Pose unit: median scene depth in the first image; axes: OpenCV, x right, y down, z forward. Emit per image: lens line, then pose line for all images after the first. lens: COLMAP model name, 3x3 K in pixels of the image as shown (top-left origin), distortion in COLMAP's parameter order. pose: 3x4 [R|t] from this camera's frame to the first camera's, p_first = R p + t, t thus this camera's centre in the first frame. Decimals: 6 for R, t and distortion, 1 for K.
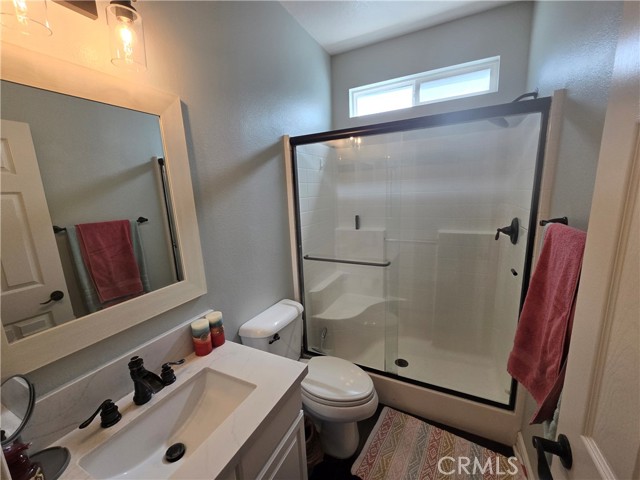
lens RADIAL K [[261.9, 0, 321.3], [0, 261.9, 240.6], [0, 0, 1]] dist [0.001080, -0.001500]
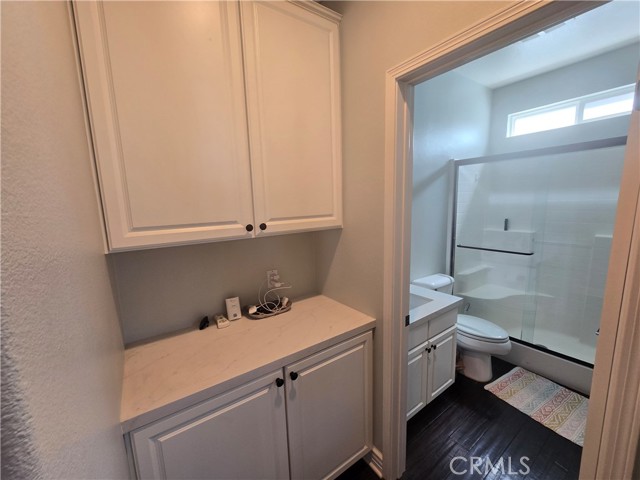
lens RADIAL K [[261.9, 0, 322.1], [0, 261.9, 240.3], [0, 0, 1]] dist [0.001080, -0.001500]
pose [[0.886063, 0.084531, -0.455793, -0.060052], [-0.093343, 0.995629, 0.003189, 0.086682], [0.454070, 0.039719, 0.890080, -0.489348]]
